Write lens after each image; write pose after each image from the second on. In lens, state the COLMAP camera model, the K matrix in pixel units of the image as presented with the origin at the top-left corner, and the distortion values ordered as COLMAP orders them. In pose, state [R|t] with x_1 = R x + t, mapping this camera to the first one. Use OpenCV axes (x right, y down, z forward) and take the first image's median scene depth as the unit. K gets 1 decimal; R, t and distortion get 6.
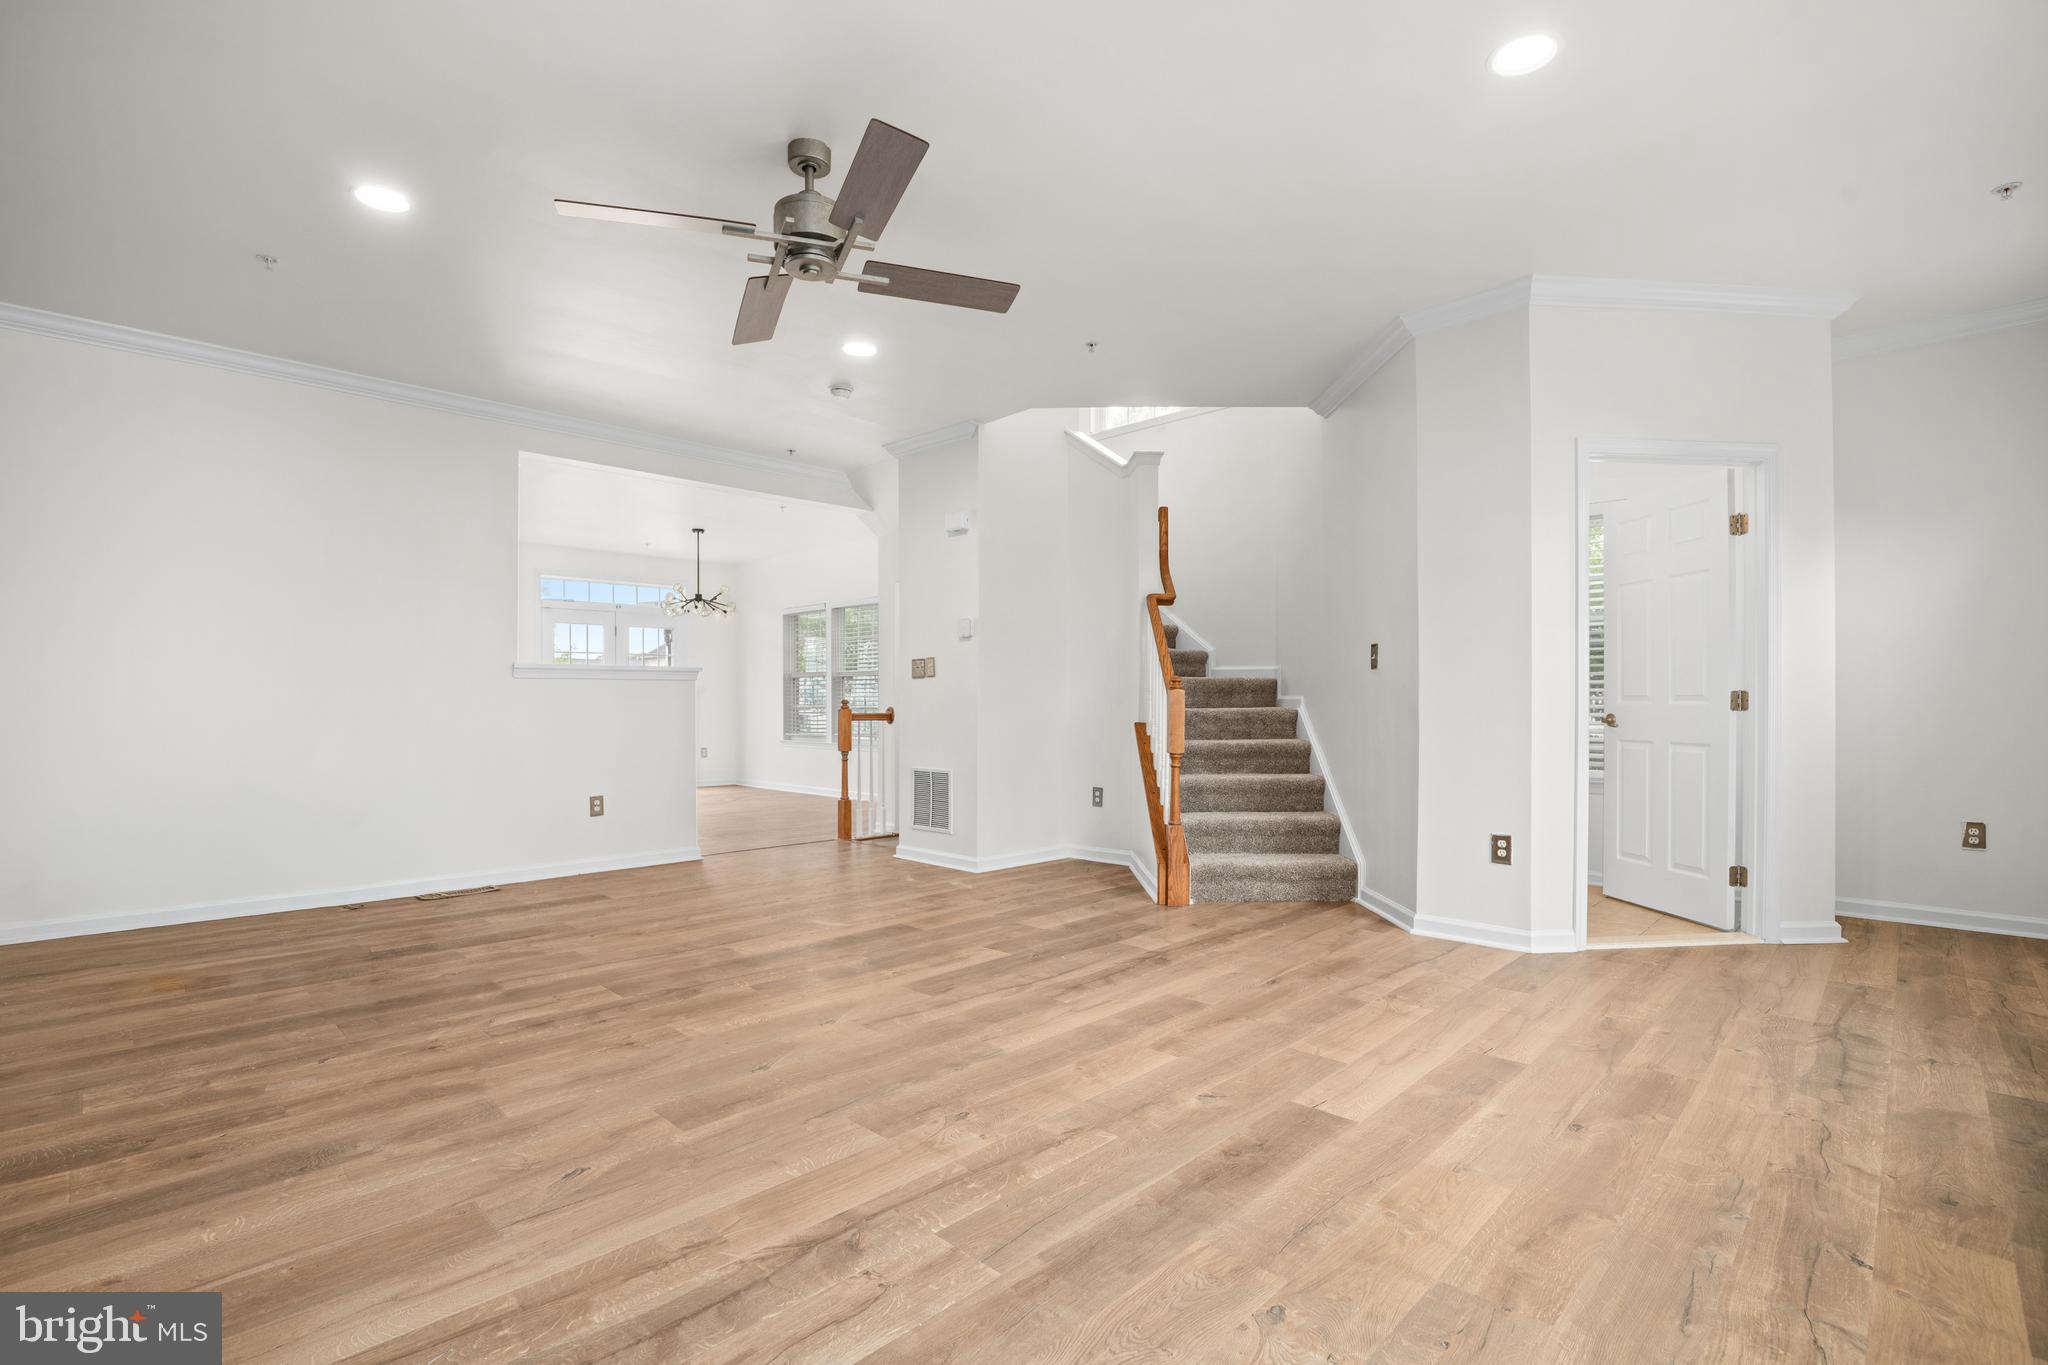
lens RADIAL K [[959.7, 0, 1024.3], [0, 959.7, 716.4], [0, 0, 1]] dist [-0.028062, 0.001019]
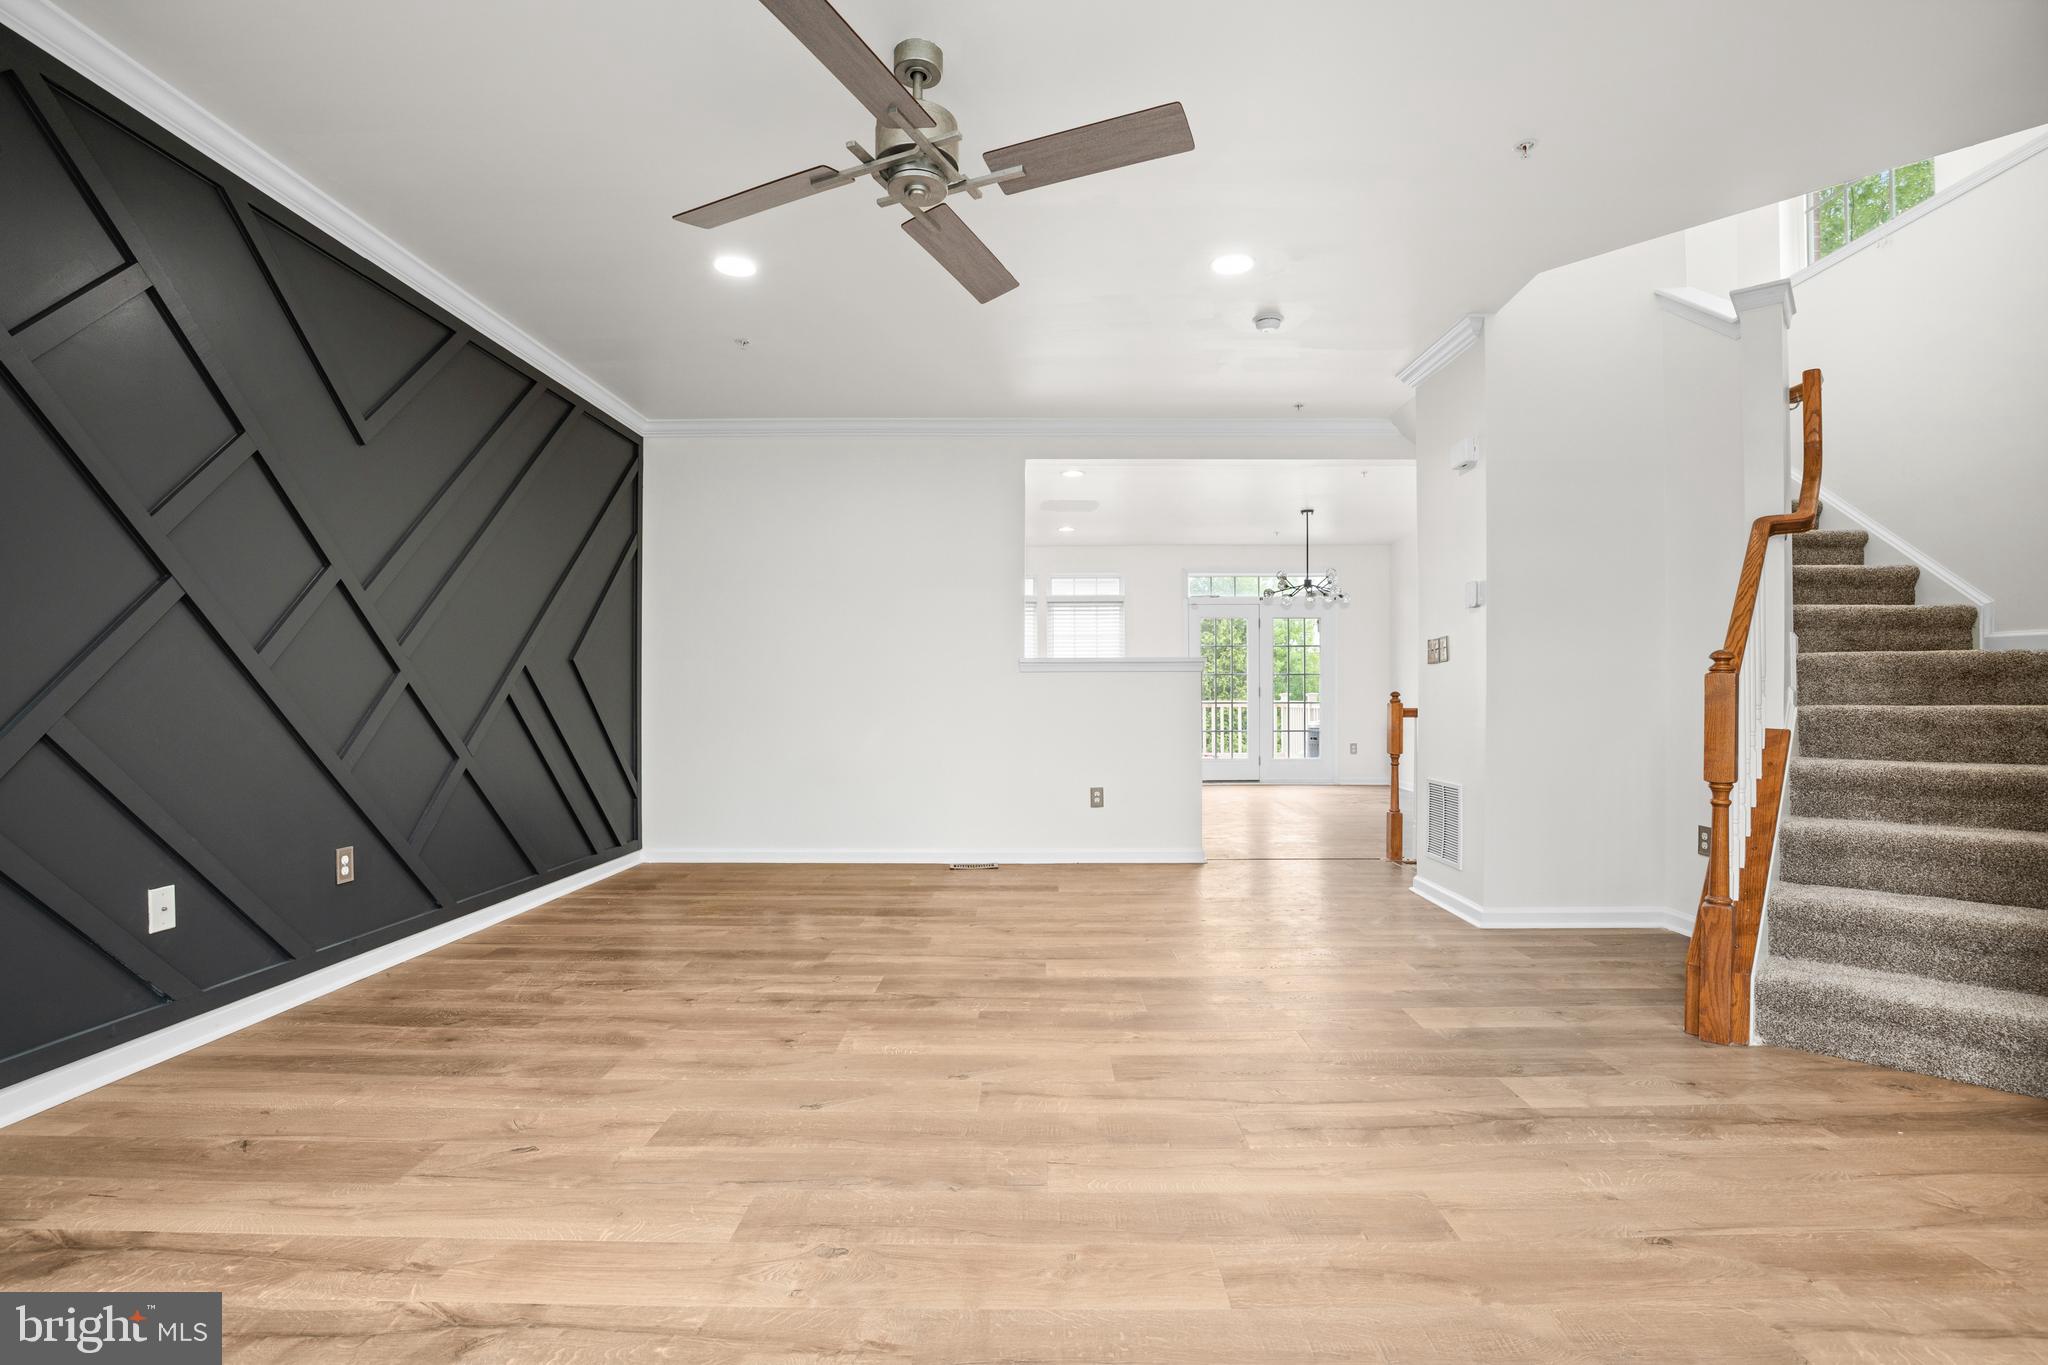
lens RADIAL K [[961.6, 0, 1023.3], [0, 961.6, 695.0], [0, 0, 1]] dist [-0.028781, 0.000771]
pose [[0.690835, 0.000324, -0.723012, 0.383145], [-0.010719, 0.999895, -0.009795, -0.005636], [0.722933, 0.014517, 0.690766, 0.397407]]
